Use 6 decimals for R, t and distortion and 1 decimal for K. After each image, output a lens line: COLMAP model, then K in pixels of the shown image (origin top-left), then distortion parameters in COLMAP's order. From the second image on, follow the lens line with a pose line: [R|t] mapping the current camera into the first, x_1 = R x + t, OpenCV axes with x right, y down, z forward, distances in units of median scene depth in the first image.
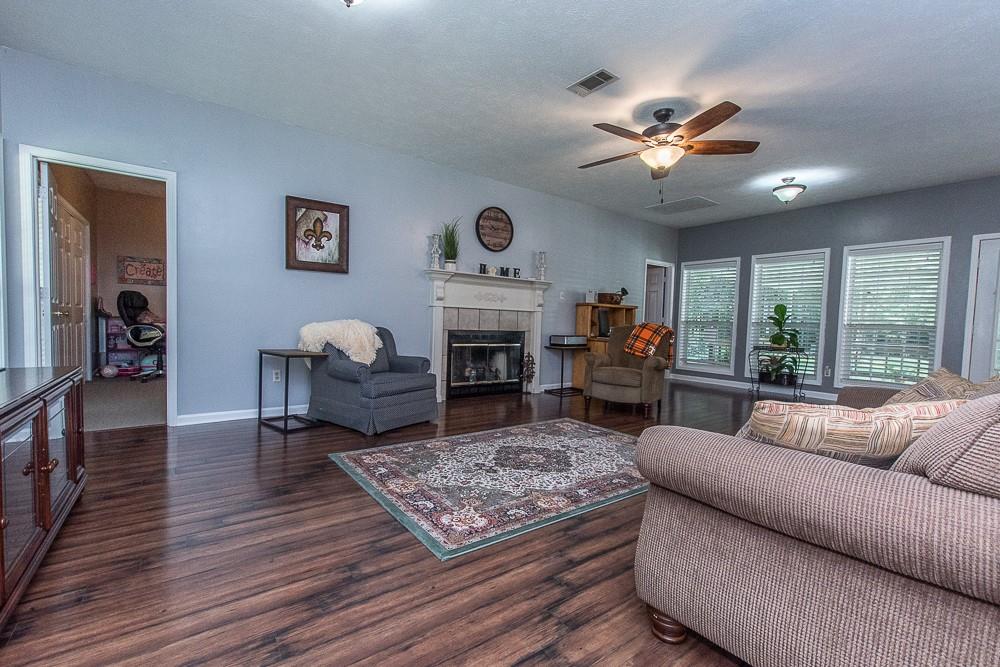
lens RADIAL K [[437.3, 0, 498.1], [0, 437.3, 342.0], [0, 0, 1]] dist [0.000366, 0.000400]
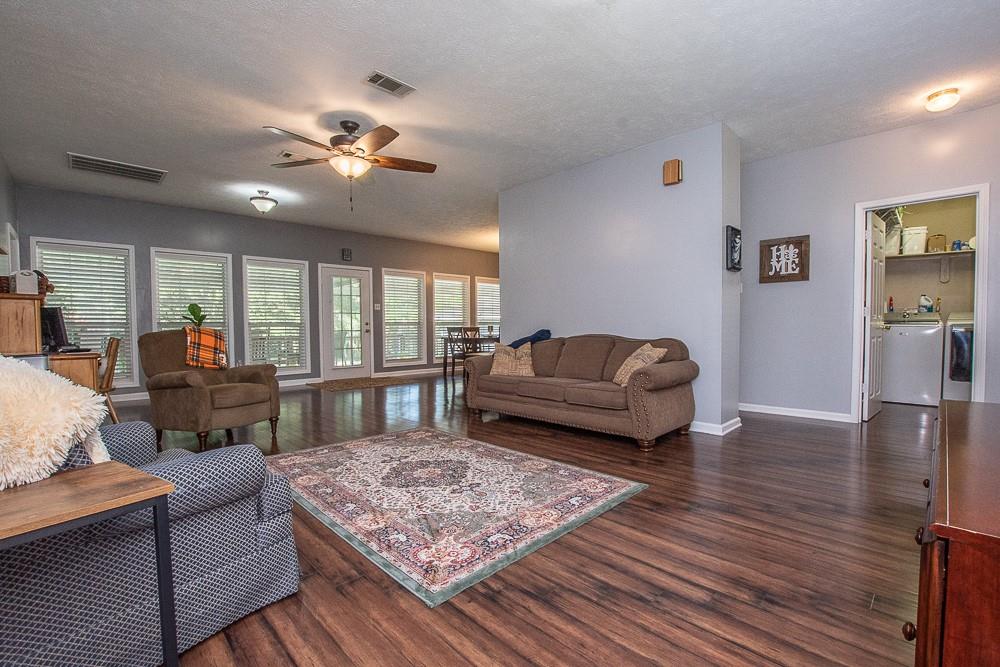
lens RADIAL K [[437.3, 0, 498.1], [0, 437.3, 342.0], [0, 0, 1]] dist [0.000366, 0.000400]
pose [[-0.139585, -0.065838, 0.988019, -0.624169], [0.043164, 0.996434, 0.072497, -0.059984], [-0.989269, 0.052766, -0.136246, 0.687347]]
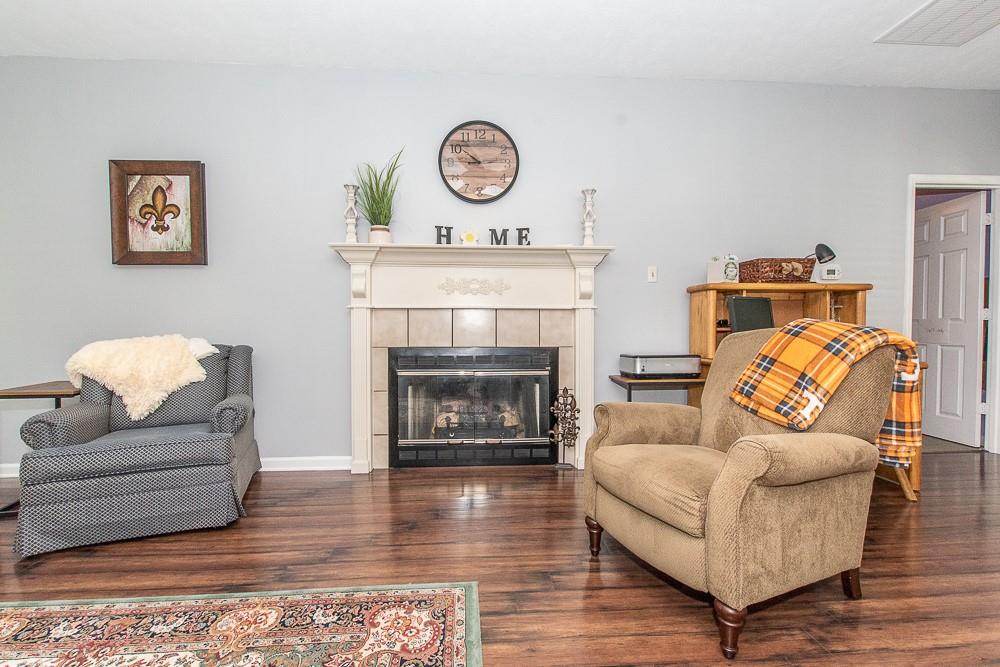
lens RADIAL K [[437.3, 0, 498.1], [0, 437.3, 342.0], [0, 0, 1]] dist [0.000366, 0.000400]
pose [[0.840754, -0.017945, -0.541120, 0.385530], [0.001762, 0.999536, -0.030410, -0.020440], [0.541415, 0.024614, 0.840395, 0.706688]]
